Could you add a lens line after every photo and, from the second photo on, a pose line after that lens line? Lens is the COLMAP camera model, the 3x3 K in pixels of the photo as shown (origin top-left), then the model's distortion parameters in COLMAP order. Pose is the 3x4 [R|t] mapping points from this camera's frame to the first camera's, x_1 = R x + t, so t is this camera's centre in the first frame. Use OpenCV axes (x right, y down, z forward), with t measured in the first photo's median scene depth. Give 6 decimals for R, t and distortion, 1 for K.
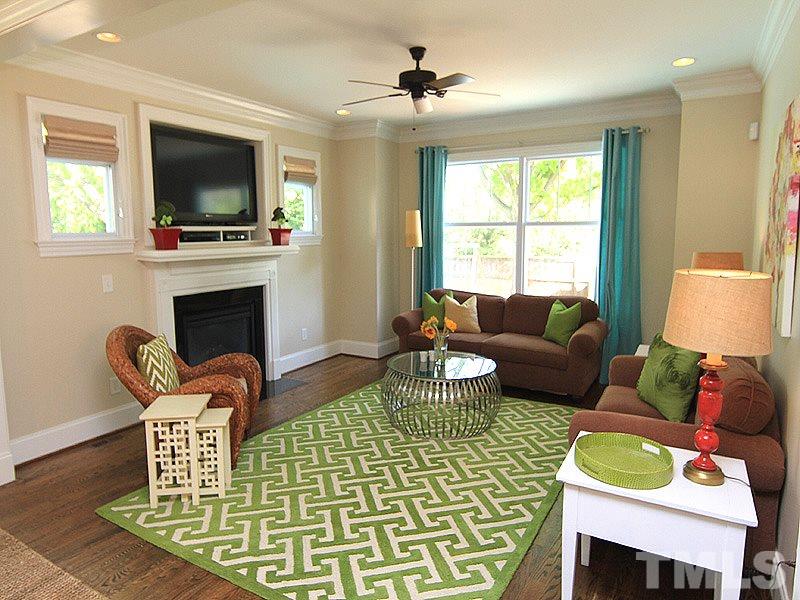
lens RADIAL K [[514.0, 0, 399.8], [0, 514.0, 297.6], [0, 0, 1]] dist [-0.015397, 0.006799]
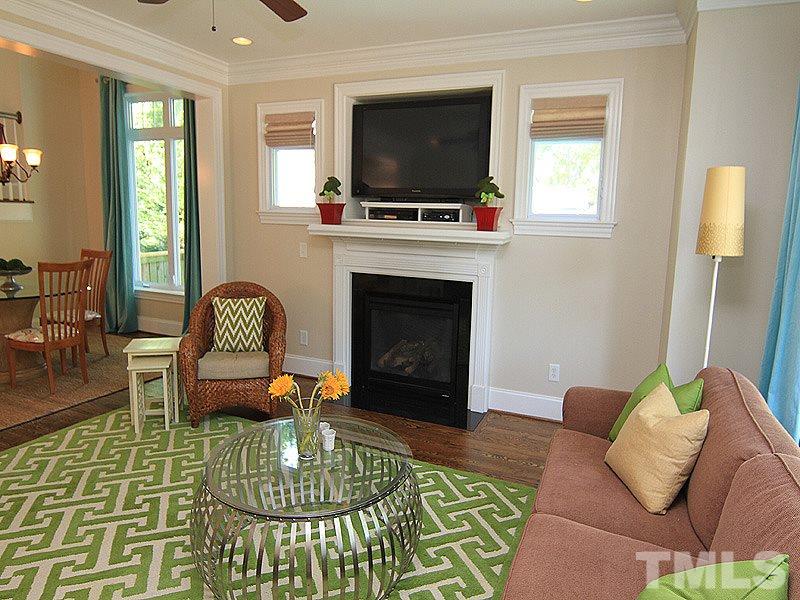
lens RADIAL K [[514.0, 0, 398.5], [0, 514.0, 292.7], [0, 0, 1]] dist [-0.015397, 0.006799]
pose [[0.109965, 0.167494, -0.979721, 0.691192], [-0.154022, 0.976664, 0.149684, -0.158113], [0.981929, 0.134439, 0.133196, 1.187577]]
